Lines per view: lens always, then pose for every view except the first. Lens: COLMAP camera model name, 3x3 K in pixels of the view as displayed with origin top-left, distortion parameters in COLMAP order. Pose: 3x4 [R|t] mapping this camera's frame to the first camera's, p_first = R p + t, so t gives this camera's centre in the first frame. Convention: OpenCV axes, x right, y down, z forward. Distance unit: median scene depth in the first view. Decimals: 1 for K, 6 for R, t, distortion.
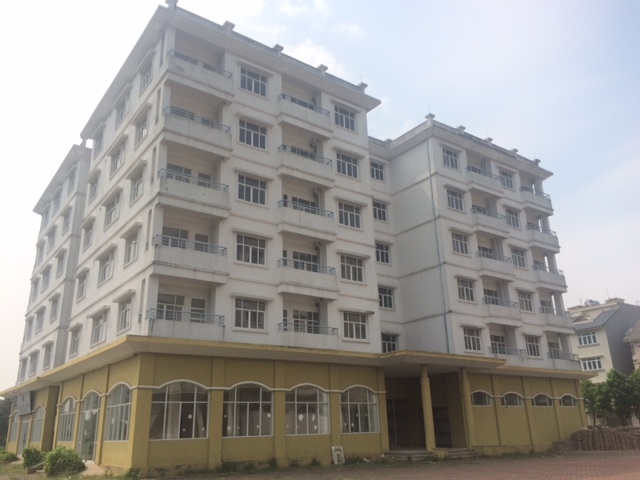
lens RADIAL K [[548.6, 0, 320.0], [0, 548.6, 240.0], [0, 0, 1]] dist [0.073579, -0.100965]
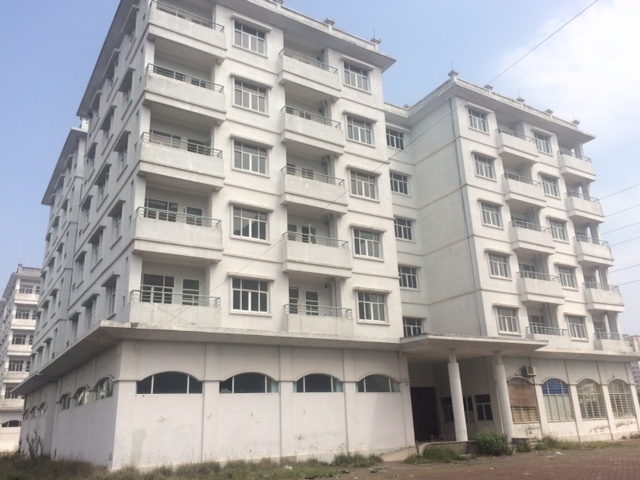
lens RADIAL K [[548.6, 0, 320.0], [0, 548.6, 240.0], [0, 0, 1]] dist [0.073579, -0.100965]
pose [[0.998083, -0.030241, -0.053991, 0.029721], [0.031084, 0.999406, 0.014852, 0.031071], [0.053510, -0.016502, 0.998431, 0.105972]]
